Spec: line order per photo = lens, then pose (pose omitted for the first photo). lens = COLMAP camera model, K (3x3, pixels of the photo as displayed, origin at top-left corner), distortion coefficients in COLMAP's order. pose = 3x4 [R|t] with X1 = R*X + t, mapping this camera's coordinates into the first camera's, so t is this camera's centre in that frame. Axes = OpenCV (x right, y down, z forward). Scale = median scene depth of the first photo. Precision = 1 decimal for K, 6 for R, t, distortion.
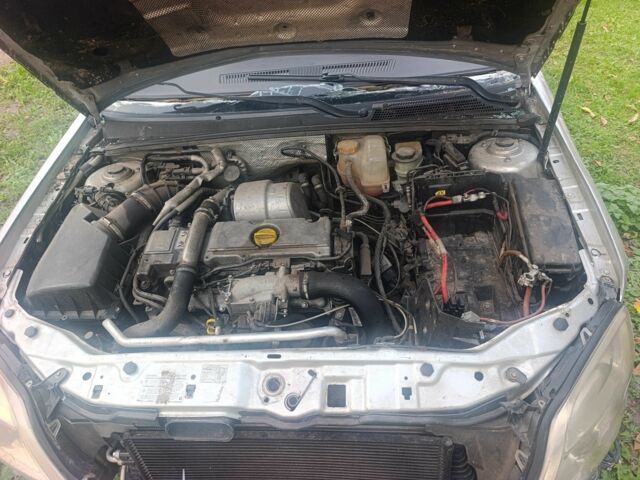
lens RADIAL K [[459.0, 0, 319.4], [0, 459.0, 239.9], [0, 0, 1]] dist [0.010081, -0.025110]
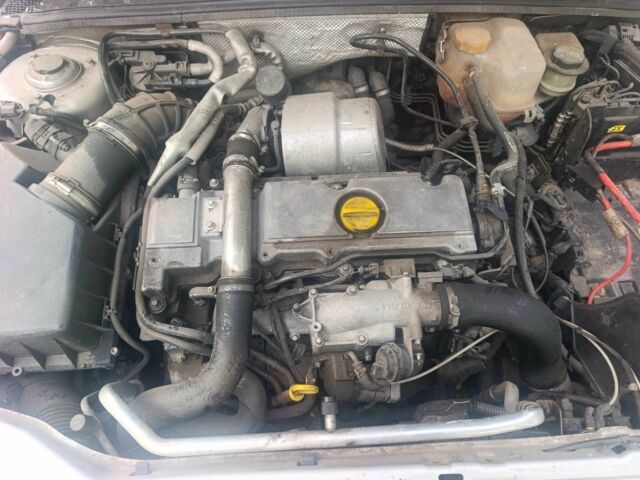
lens RADIAL K [[459.0, 0, 319.2], [0, 459.0, 241.7], [0, 0, 1]] dist [0.010081, -0.025110]
pose [[0.988274, -0.031516, 0.149405, -0.241889], [-0.016210, 0.951283, 0.307892, -0.142287], [-0.151830, -0.306703, 0.939617, 0.420511]]
